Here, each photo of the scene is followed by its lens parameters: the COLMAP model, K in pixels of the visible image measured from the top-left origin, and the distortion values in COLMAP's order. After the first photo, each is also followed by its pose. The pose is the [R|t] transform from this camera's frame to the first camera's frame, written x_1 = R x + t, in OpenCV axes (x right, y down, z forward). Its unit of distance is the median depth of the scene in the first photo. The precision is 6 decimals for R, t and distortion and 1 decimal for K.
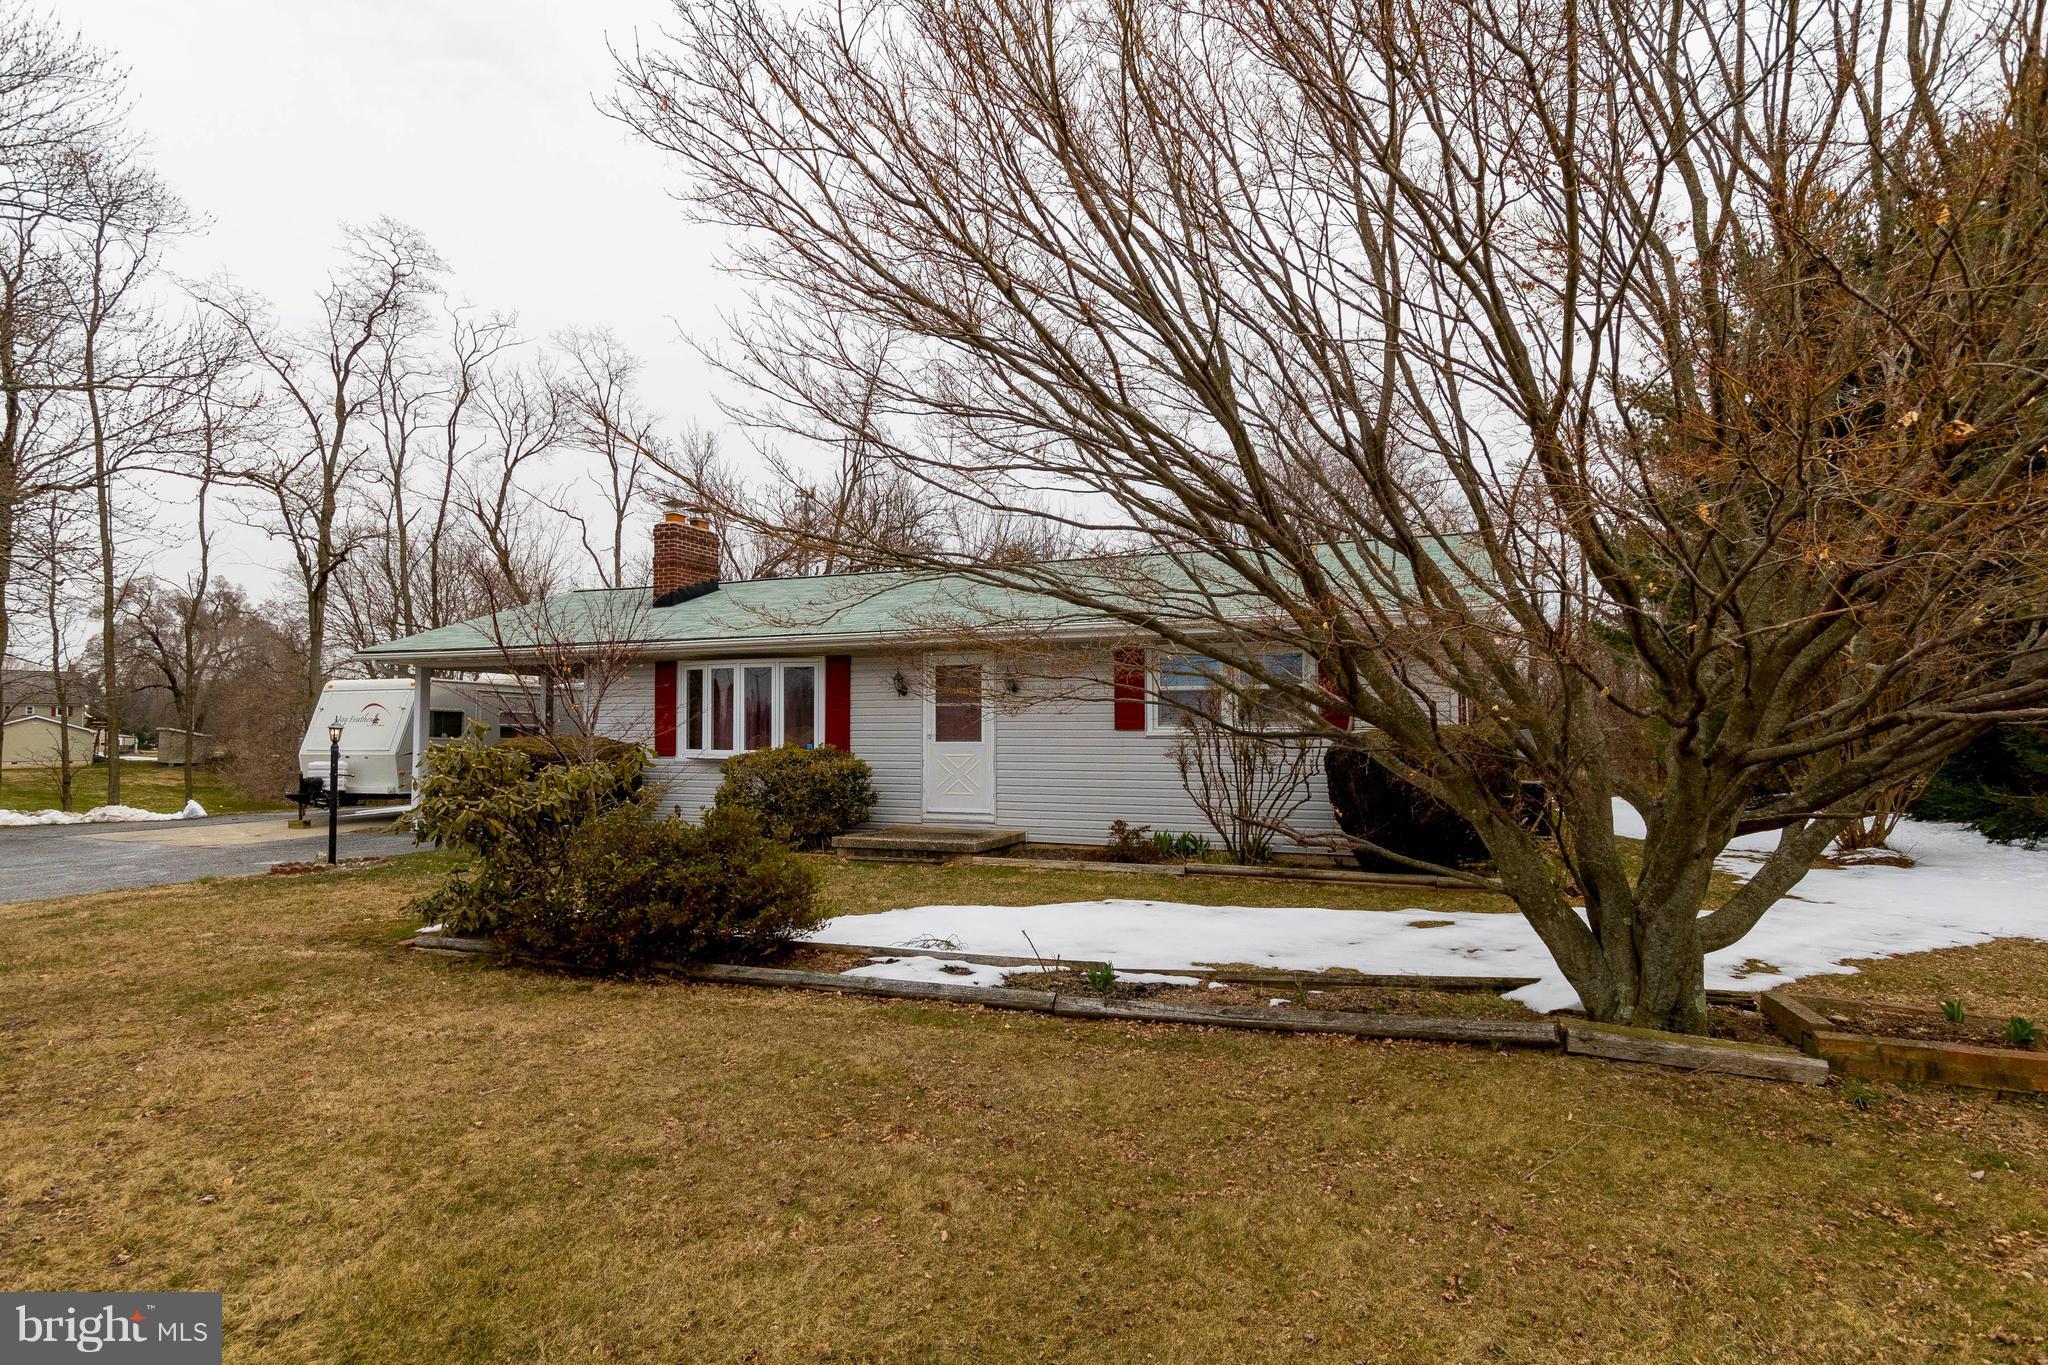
lens RADIAL K [[1076.2, 0, 1024.0], [0, 1076.2, 682.5], [0, 0, 1]] dist [0.003960, 0.000355]
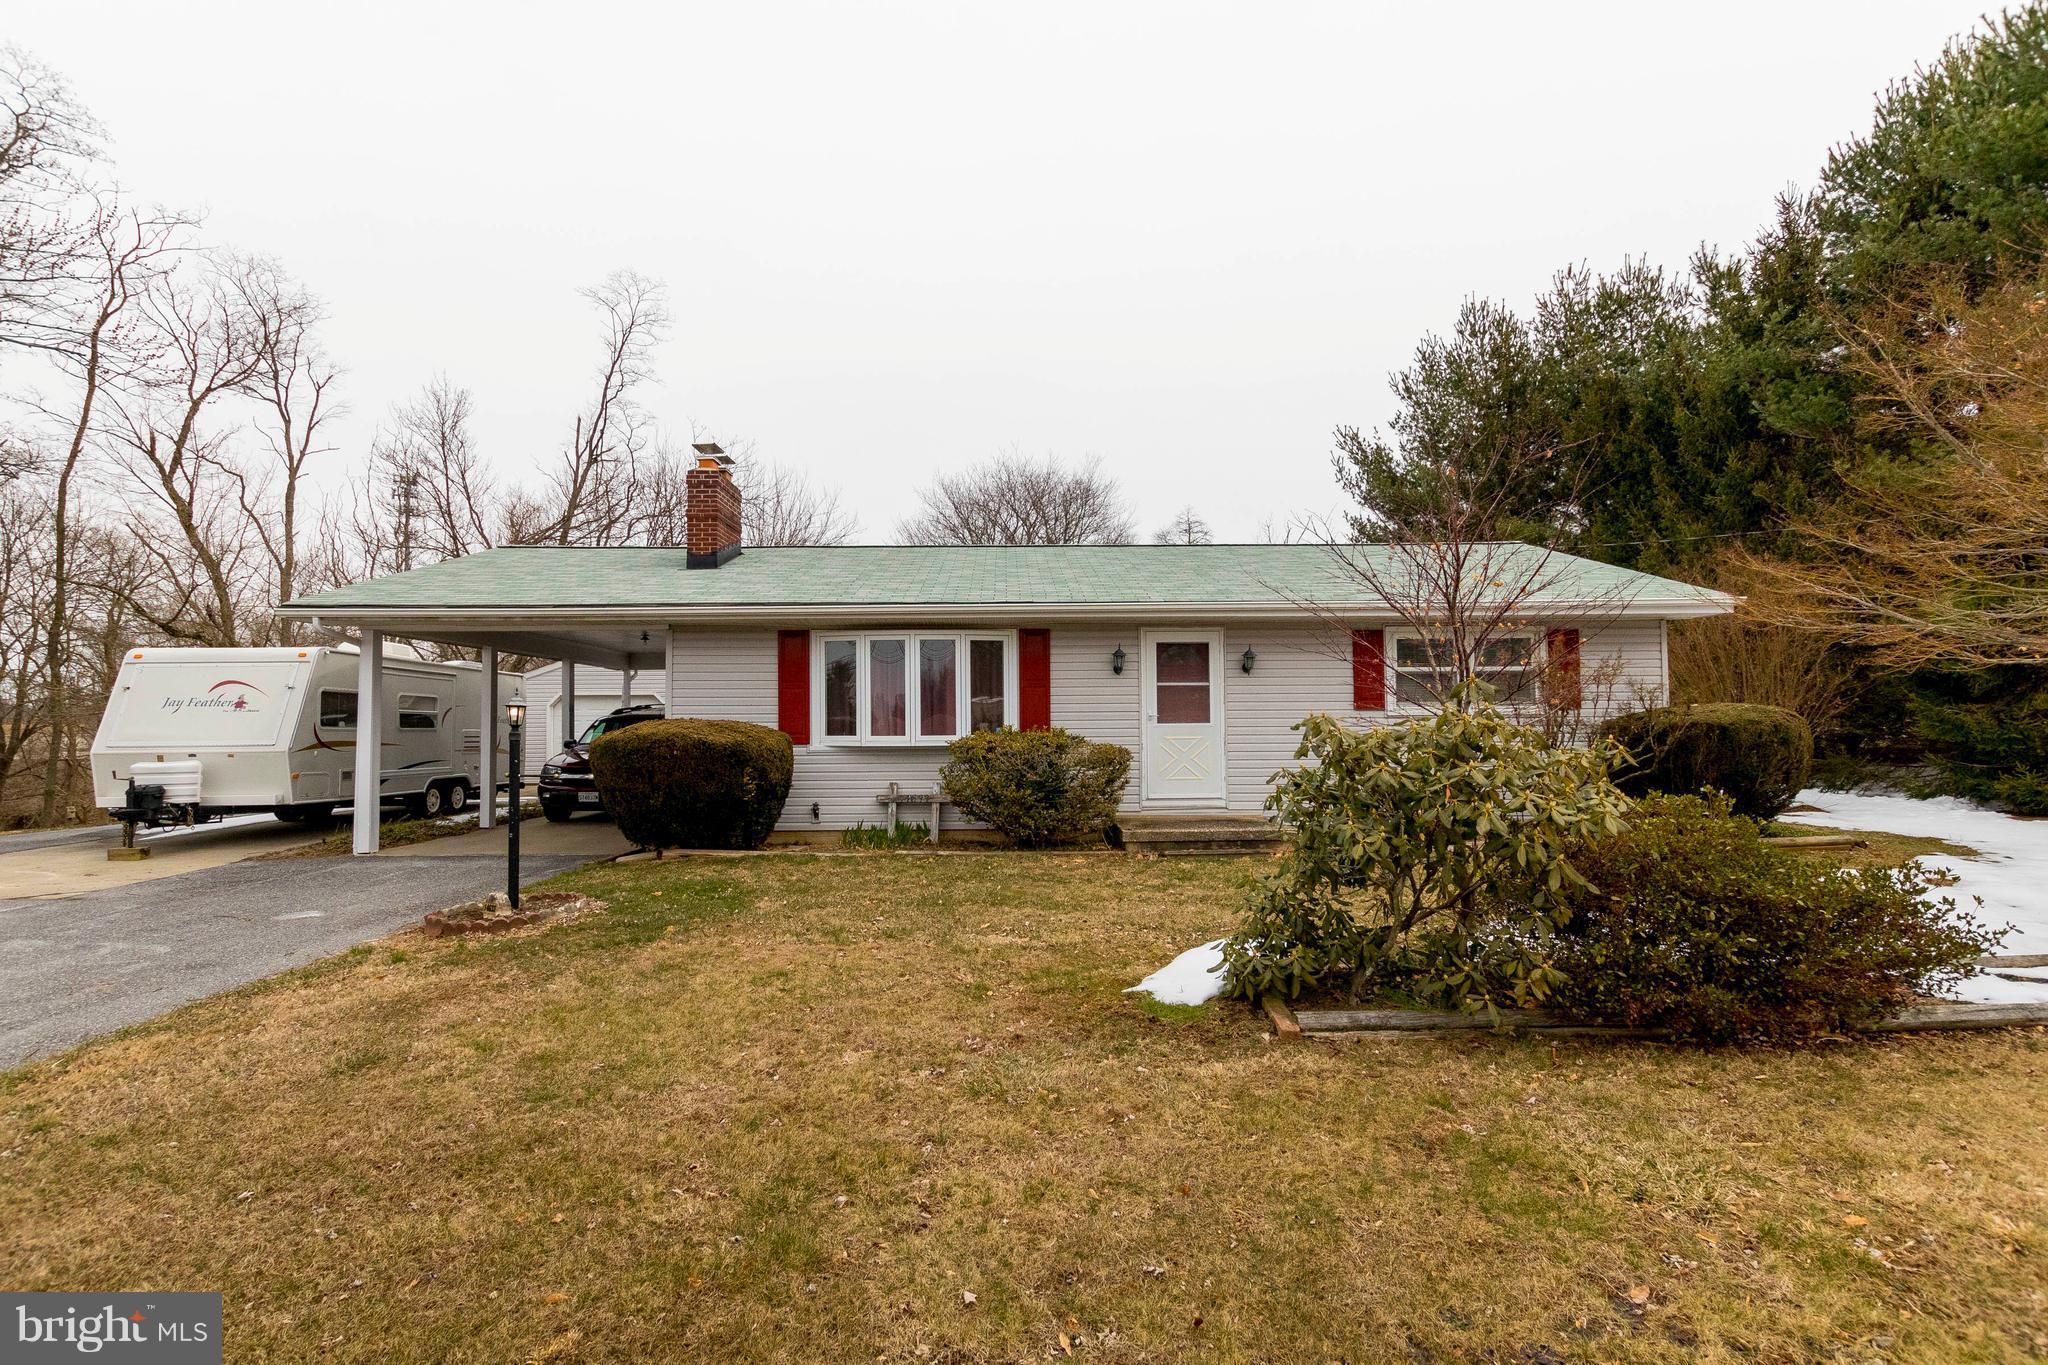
lens RADIAL K [[938.6, 0, 1024.0], [0, 938.6, 682.5], [0, 0, 1]] dist [0.003180, -0.000203]
pose [[0.920924, 0.009895, 0.389616, -0.476628], [-0.010808, 0.999942, 0.000152, 0.019726], [-0.389592, -0.004351, 0.920977, 0.278601]]
